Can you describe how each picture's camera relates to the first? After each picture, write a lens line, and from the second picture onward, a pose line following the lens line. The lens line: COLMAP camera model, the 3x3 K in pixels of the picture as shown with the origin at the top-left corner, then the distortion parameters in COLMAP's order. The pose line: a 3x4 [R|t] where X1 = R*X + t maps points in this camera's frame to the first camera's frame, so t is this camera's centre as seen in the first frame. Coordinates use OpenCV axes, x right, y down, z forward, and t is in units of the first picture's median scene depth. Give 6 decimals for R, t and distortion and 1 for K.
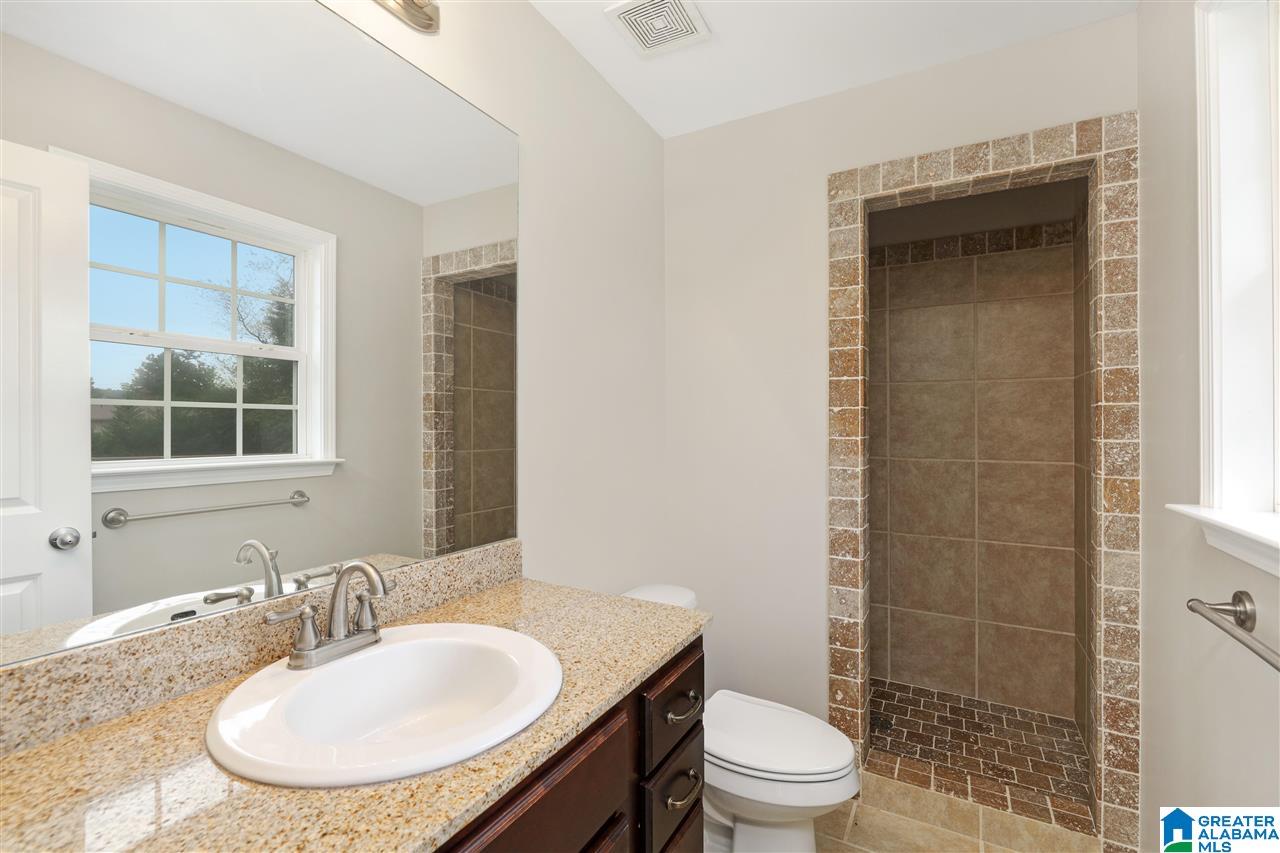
lens RADIAL K [[583.5, 0, 636.6], [0, 583.5, 424.2], [0, 0, 1]] dist [-0.001493, -0.000138]
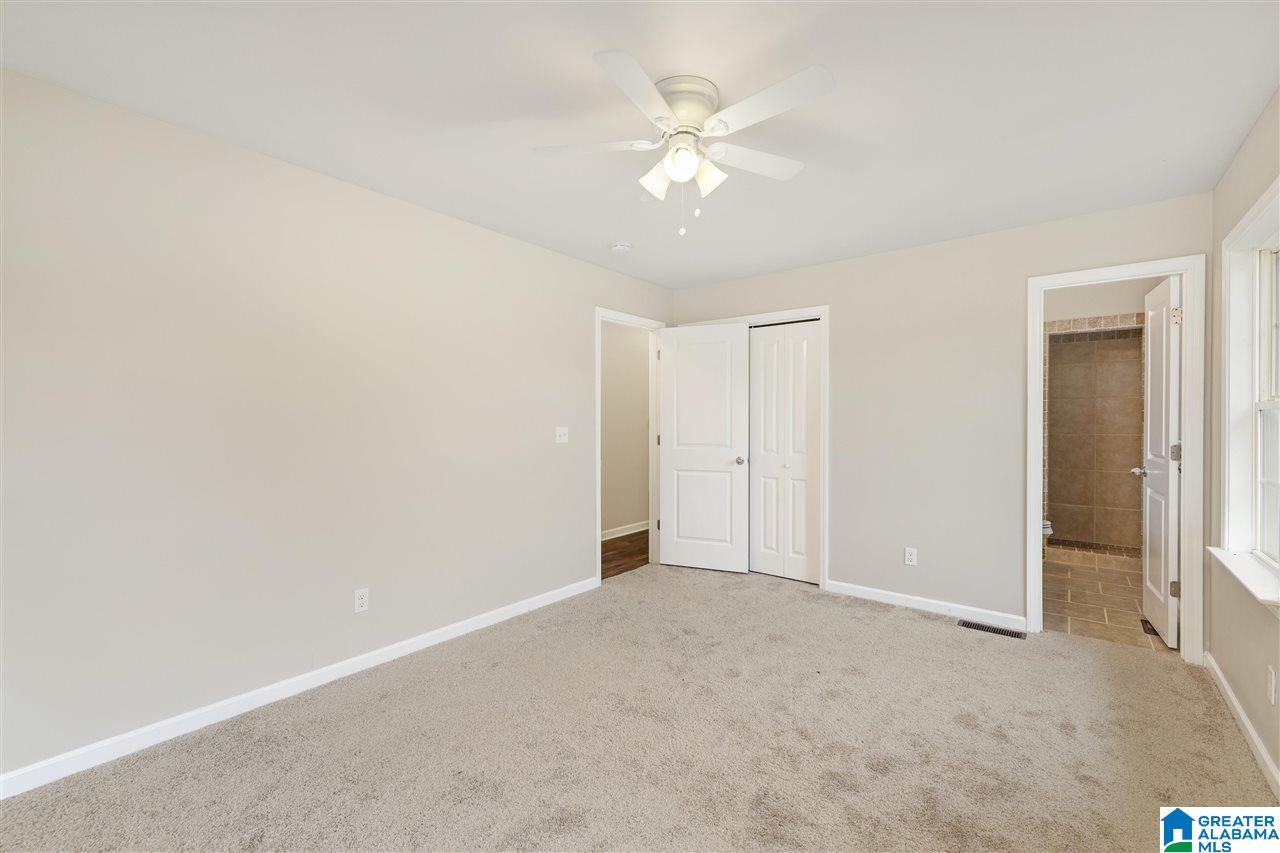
lens RADIAL K [[547.4, 0, 641.5], [0, 547.4, 427.9], [0, 0, 1]] dist [-0.000229, -0.000002]
pose [[0.986720, 0.000015, -0.162432, -0.789769], [0.002813, 0.999848, 0.017179, -0.002668], [0.162407, -0.017408, 0.986570, -1.346213]]
